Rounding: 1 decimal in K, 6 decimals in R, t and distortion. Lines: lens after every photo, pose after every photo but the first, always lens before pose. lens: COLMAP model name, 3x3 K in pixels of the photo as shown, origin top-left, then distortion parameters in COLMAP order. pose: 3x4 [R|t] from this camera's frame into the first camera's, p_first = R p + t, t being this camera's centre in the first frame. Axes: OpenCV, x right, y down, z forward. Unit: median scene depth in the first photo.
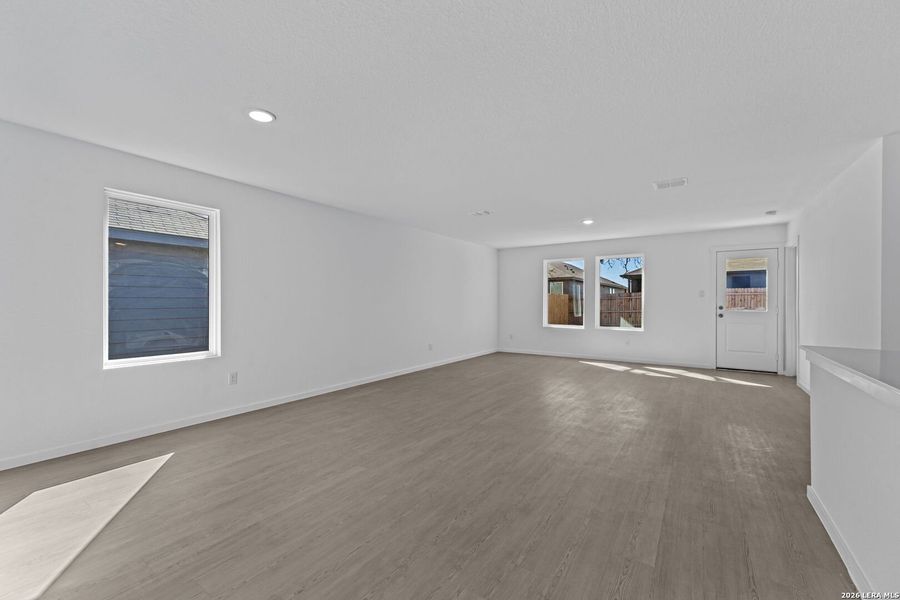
lens RADIAL K [[367.2, 0, 444.0], [0, 367.2, 303.7], [0, 0, 1]] dist [-0.003141, -0.000190]
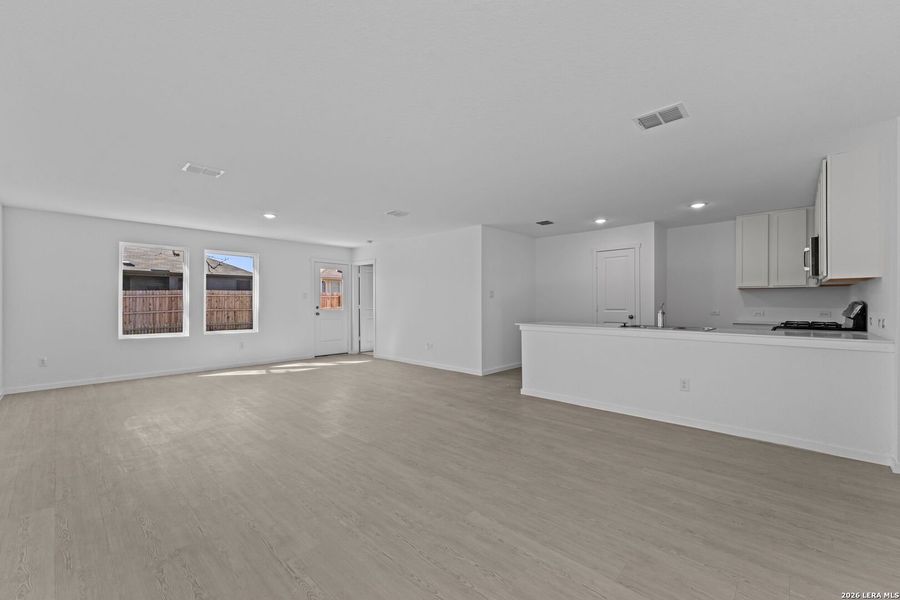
lens RADIAL K [[369.6, 0, 450.8], [0, 369.6, 294.8], [0, 0, 1]] dist [-0.001744, -0.000130]
pose [[0.145198, 0.022131, 0.989155, -0.432699], [0.005270, 0.999718, -0.023141, -0.000397], [-0.989389, 0.008573, 0.145040, 0.393726]]
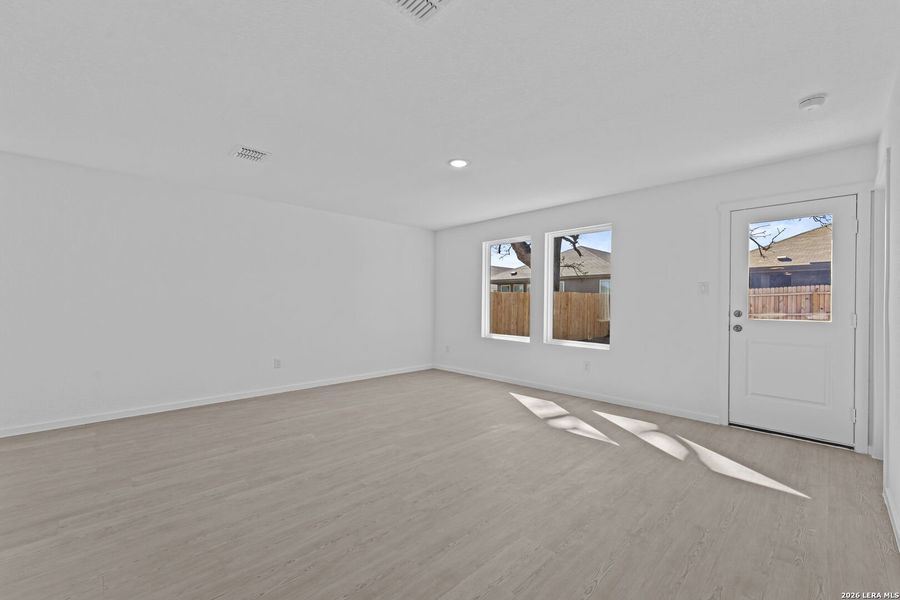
lens RADIAL K [[367.2, 0, 444.0], [0, 367.2, 303.7], [0, 0, 1]] dist [-0.003141, -0.000190]
pose [[0.981346, 0.008443, -0.192063, 0.454917], [-0.008463, 0.999964, 0.000718, -0.000599], [0.192062, 0.000920, 0.981382, 0.405356]]
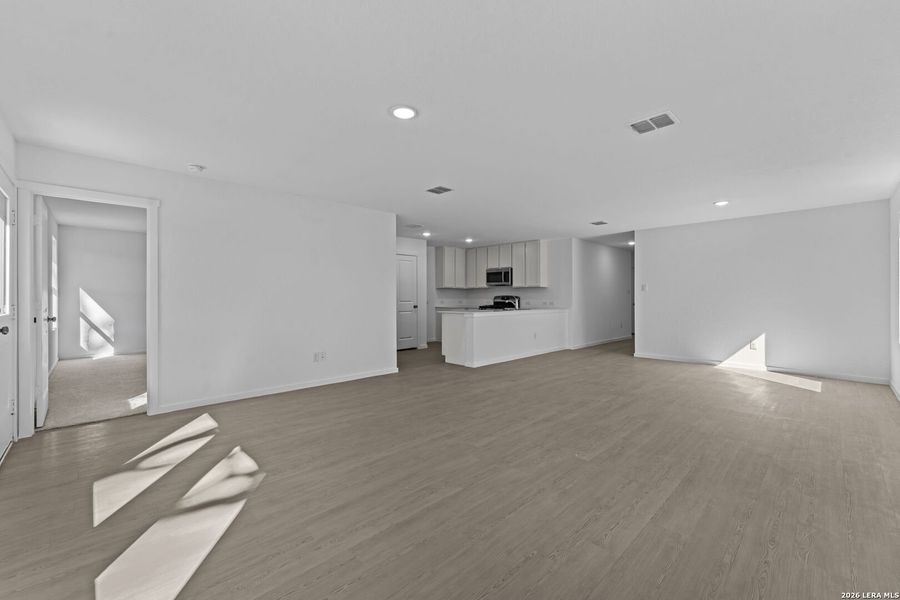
lens RADIAL K [[367.2, 0, 444.0], [0, 367.2, 303.7], [0, 0, 1]] dist [-0.003141, -0.000190]
pose [[-0.981844, -0.002648, 0.189672, 0.249945], [0.002045, 0.999697, 0.024544, -0.003707], [-0.189680, 0.024486, -0.981541, 1.333120]]
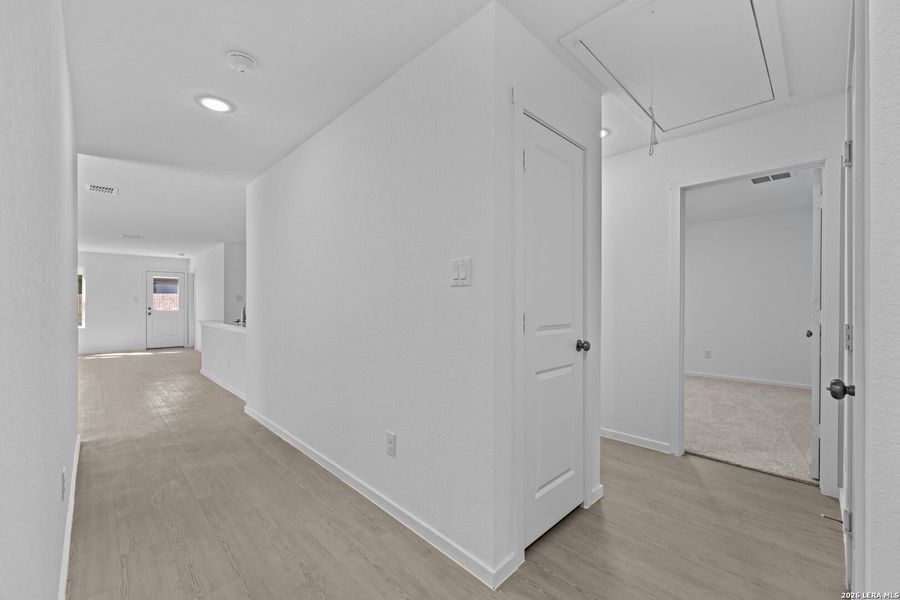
lens RADIAL K [[367.2, 0, 444.0], [0, 367.2, 303.7], [0, 0, 1]] dist [-0.003141, -0.000190]
pose [[0.195203, -0.001974, 0.980761, -0.493575], [0.004080, 0.999991, 0.001201, -0.005863], [-0.980754, 0.003768, 0.195209, -0.485639]]
